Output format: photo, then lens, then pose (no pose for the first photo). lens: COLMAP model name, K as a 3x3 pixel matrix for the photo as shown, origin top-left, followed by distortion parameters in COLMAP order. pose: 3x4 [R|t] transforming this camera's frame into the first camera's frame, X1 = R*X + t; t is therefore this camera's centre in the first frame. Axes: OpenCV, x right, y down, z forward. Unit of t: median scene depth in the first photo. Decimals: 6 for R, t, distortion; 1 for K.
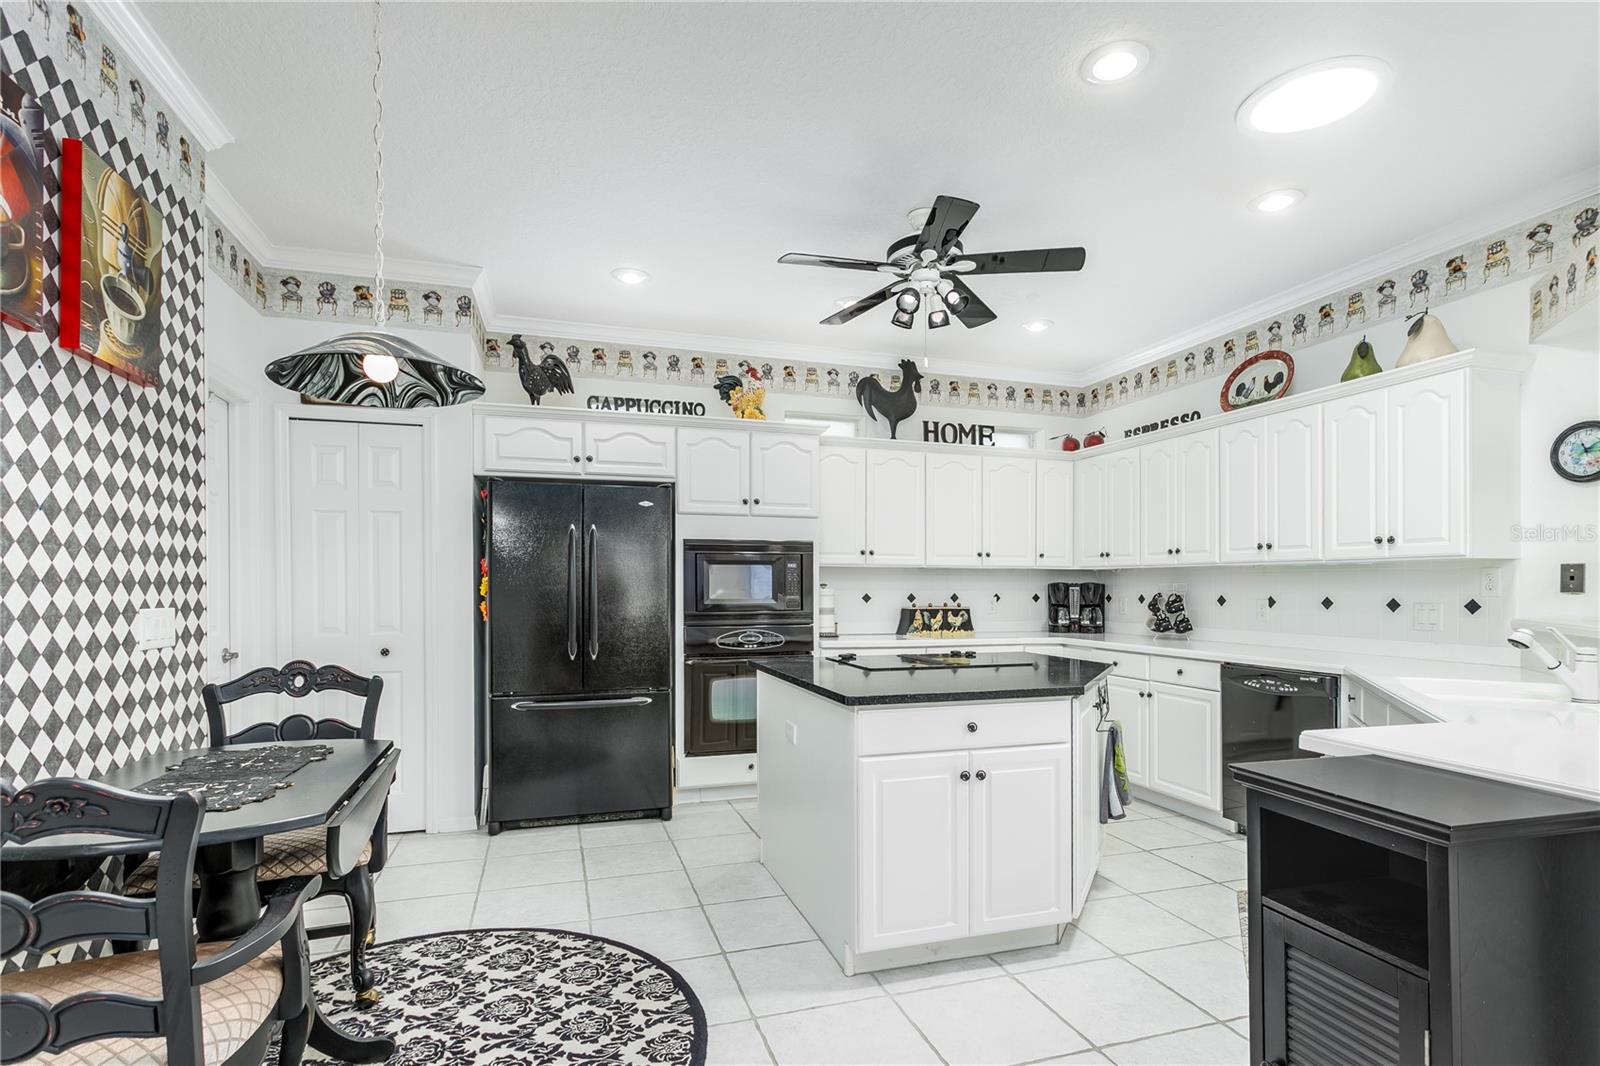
lens RADIAL K [[781.6, 0, 803.9], [0, 781.6, 586.3], [0, 0, 1]] dist [-0.003506, -0.000619]
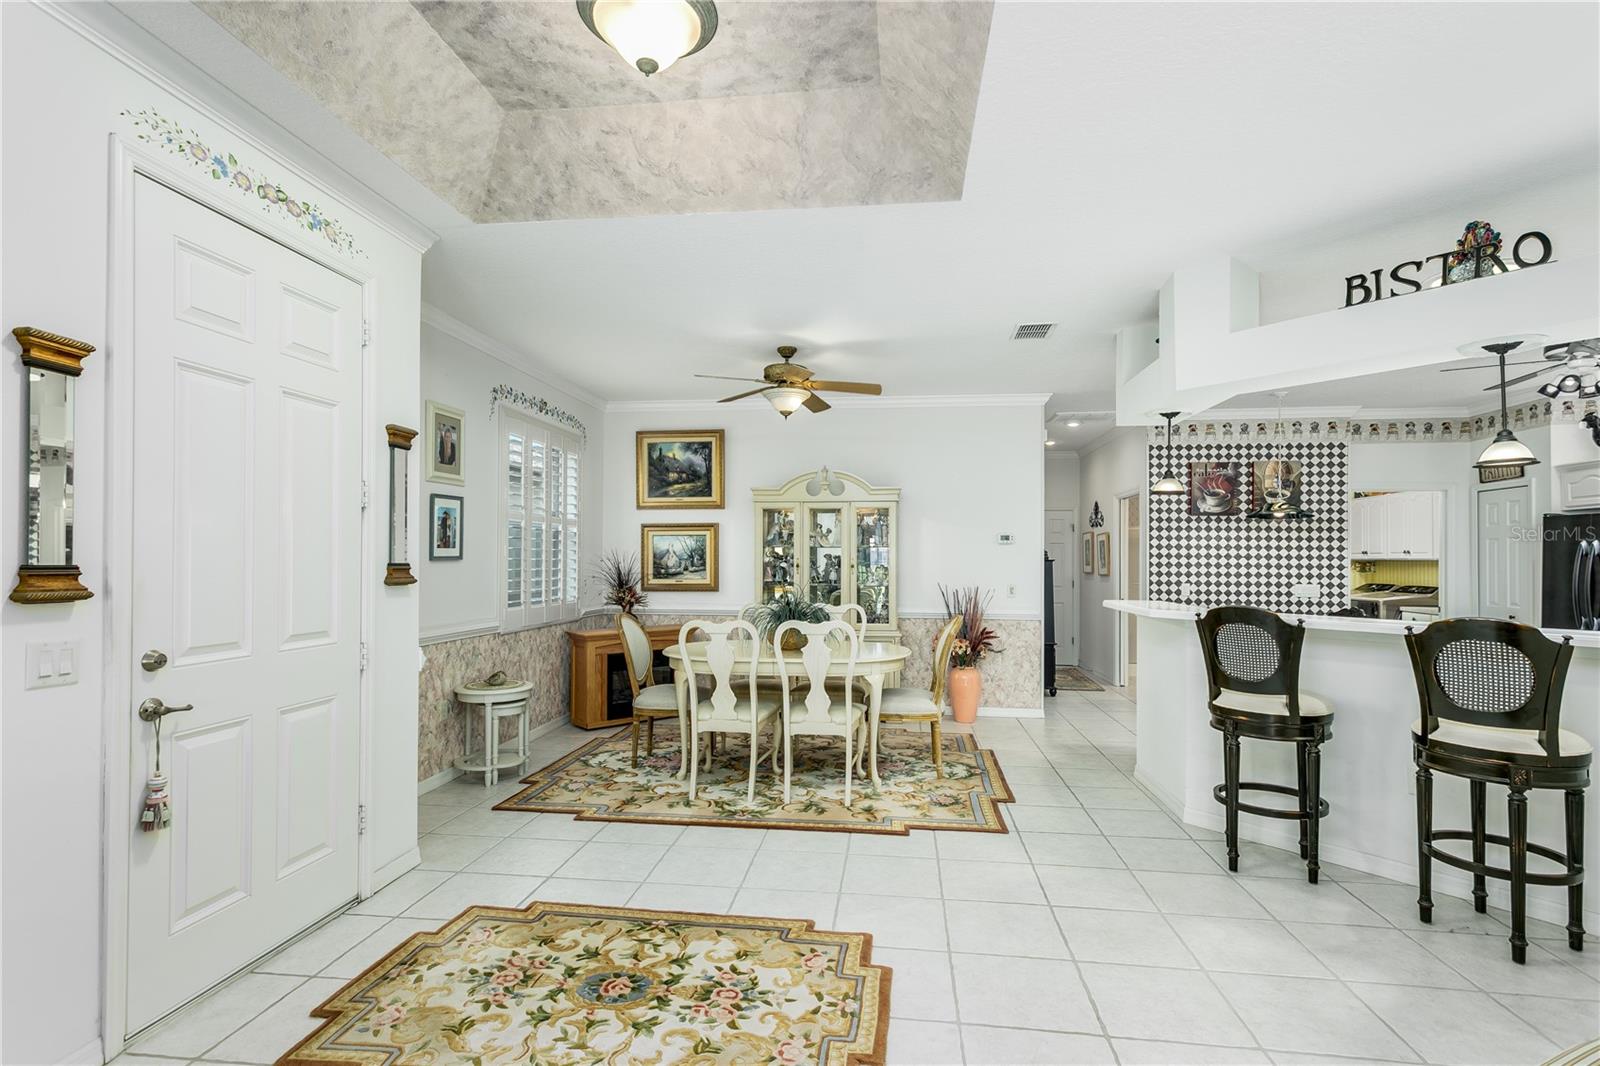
lens RADIAL K [[774.1, 0, 801.9], [0, 774.1, 555.7], [0, 0, 1]] dist [-0.000179, -0.000700]
pose [[-0.425582, -0.011335, -0.904849, 1.527043], [-0.008625, 0.999927, -0.008469, -0.023023], [0.904879, 0.004200, -0.425648, 0.264184]]
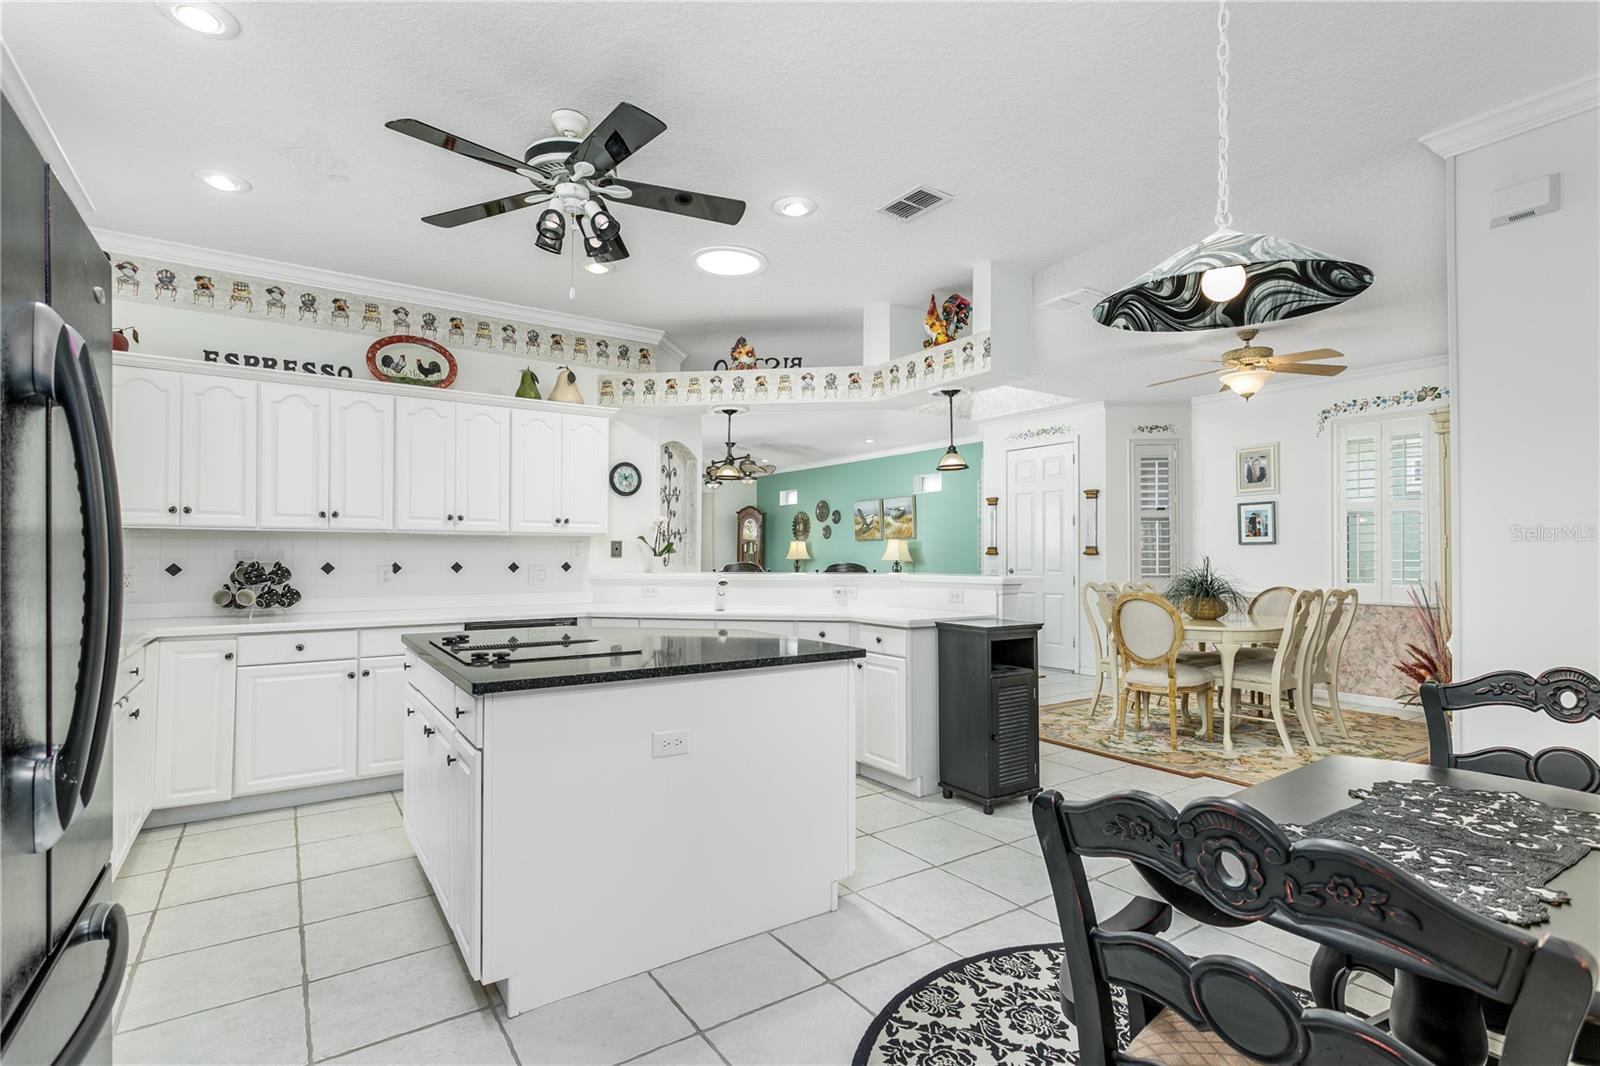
lens RADIAL K [[755.2, 0, 795.3], [0, 755.2, 541.0], [0, 0, 1]] dist [0.002617, 0.001074]
pose [[-0.272692, 0.013413, 0.962008, -0.536925], [-0.002434, 0.999890, -0.014631, -0.003118], [-0.962098, -0.006331, -0.272629, 0.753854]]
